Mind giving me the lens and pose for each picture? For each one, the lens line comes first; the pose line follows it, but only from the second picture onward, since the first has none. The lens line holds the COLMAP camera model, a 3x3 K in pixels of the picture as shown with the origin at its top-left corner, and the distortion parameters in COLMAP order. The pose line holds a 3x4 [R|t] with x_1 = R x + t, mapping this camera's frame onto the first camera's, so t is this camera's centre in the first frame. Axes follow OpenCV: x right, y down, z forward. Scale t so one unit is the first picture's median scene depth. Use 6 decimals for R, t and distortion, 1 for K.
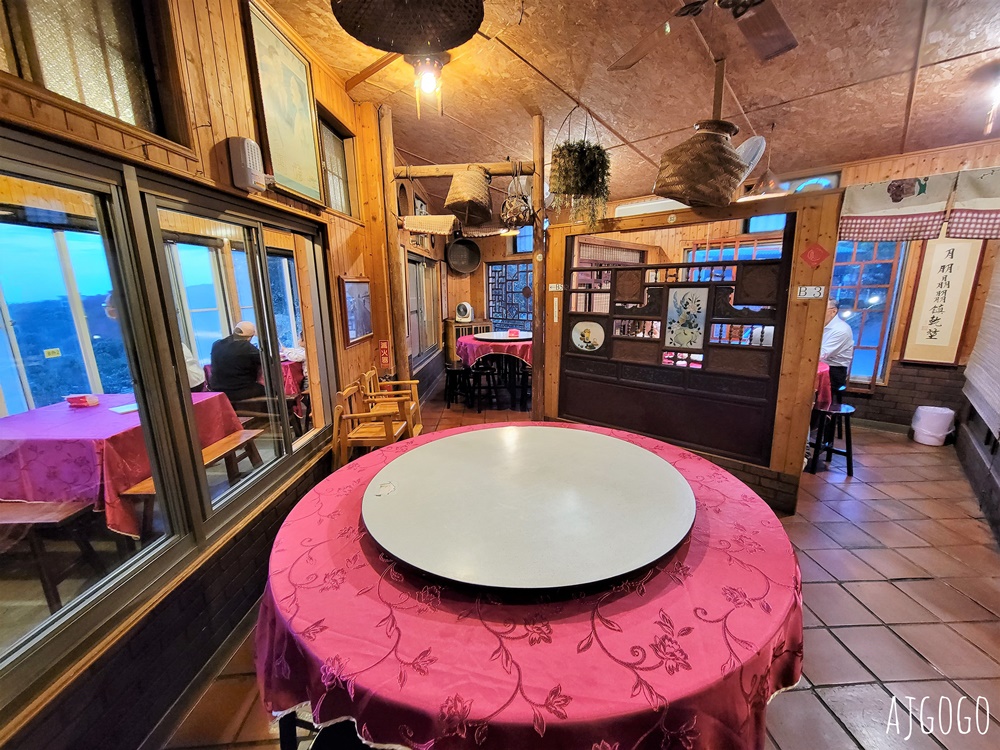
lens RADIAL K [[404.8, 0, 500.0], [0, 404.8, 375.0], [0, 0, 1]] dist [-0.000181, -0.000028]
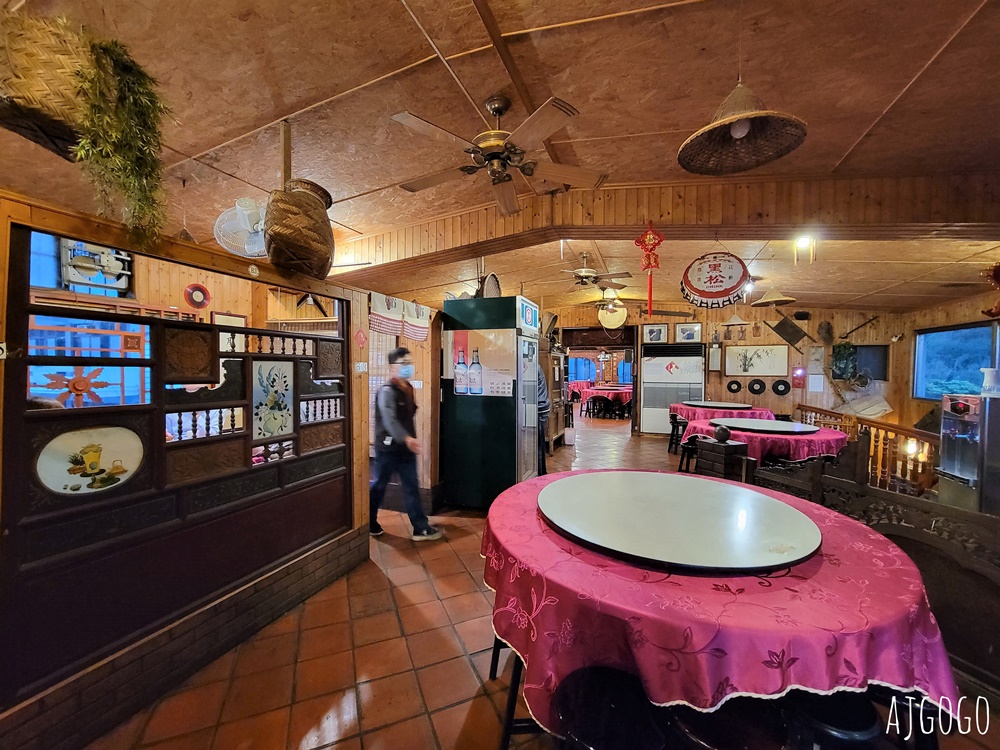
lens RADIAL K [[404.8, 0, 500.0], [0, 404.8, 375.0], [0, 0, 1]] dist [-0.000181, -0.000028]
pose [[-0.362564, 0.012151, 0.931879, -0.422321], [0.212178, 0.974732, 0.069842, -0.142838], [-0.907484, 0.223046, -0.355981, 0.845662]]
